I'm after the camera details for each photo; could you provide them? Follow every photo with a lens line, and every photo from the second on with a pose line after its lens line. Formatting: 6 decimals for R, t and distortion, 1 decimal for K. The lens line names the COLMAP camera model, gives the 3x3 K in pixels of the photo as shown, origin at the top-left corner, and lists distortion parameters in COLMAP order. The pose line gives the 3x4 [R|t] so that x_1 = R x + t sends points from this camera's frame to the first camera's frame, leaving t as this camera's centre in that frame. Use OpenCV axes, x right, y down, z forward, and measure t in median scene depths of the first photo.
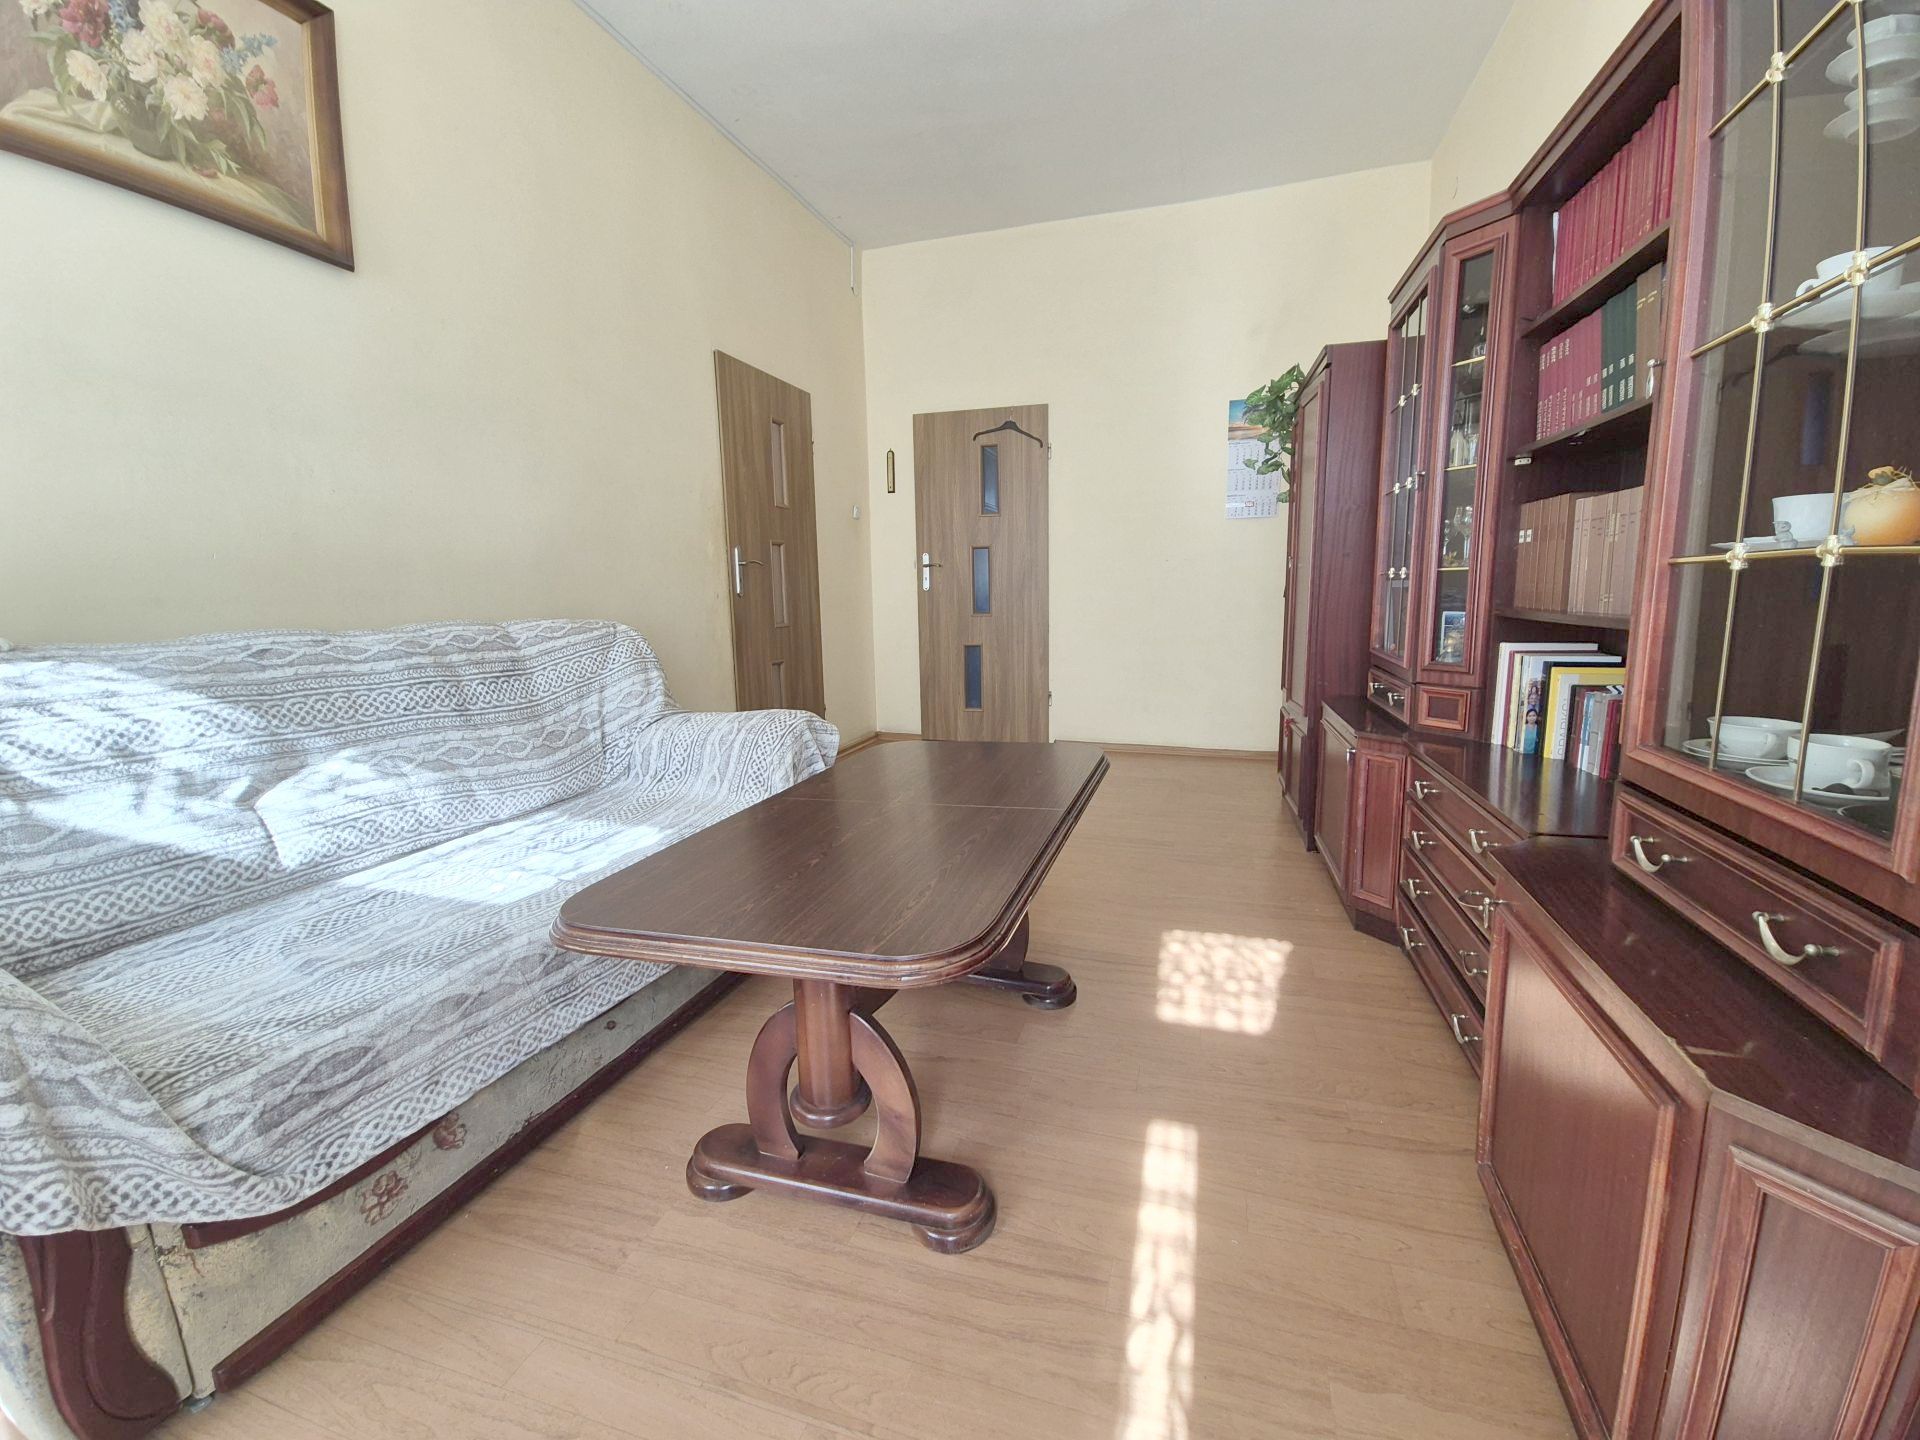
lens RADIAL K [[786.2, 0, 960.0], [0, 786.2, 720.0], [0, 0, 1]] dist [0.000031, -0.013886]
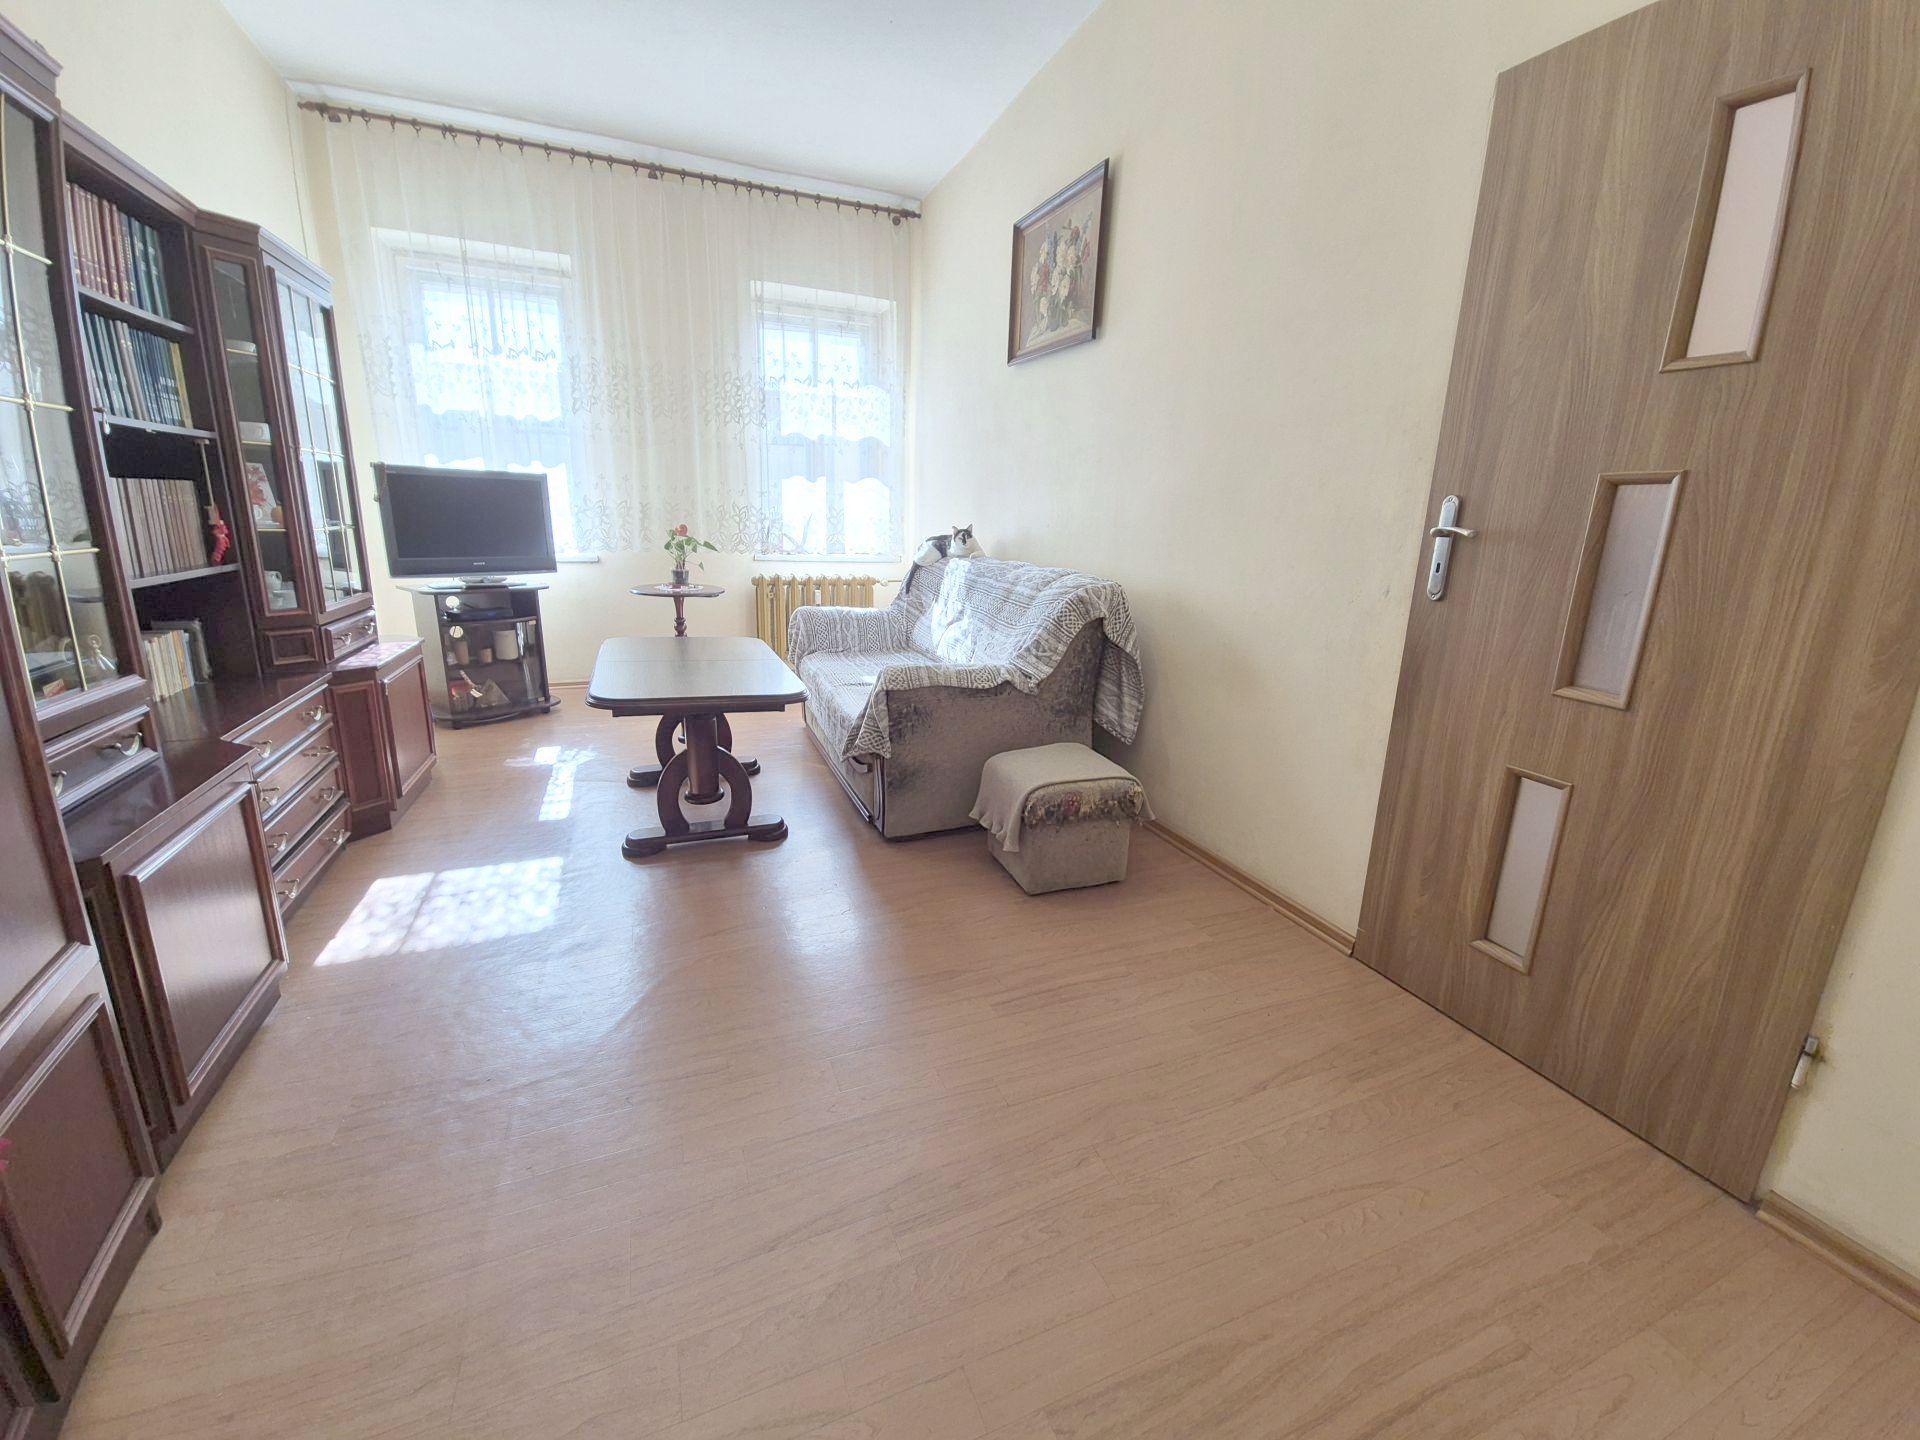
lens RADIAL K [[786.2, 0, 960.0], [0, 786.2, 720.0], [0, 0, 1]] dist [0.000031, -0.013886]
pose [[-0.767747, 0.147007, -0.623662, 0.577063], [-0.126095, 0.919629, 0.371998, -0.485734], [0.628224, 0.364241, -0.687505, 2.472221]]
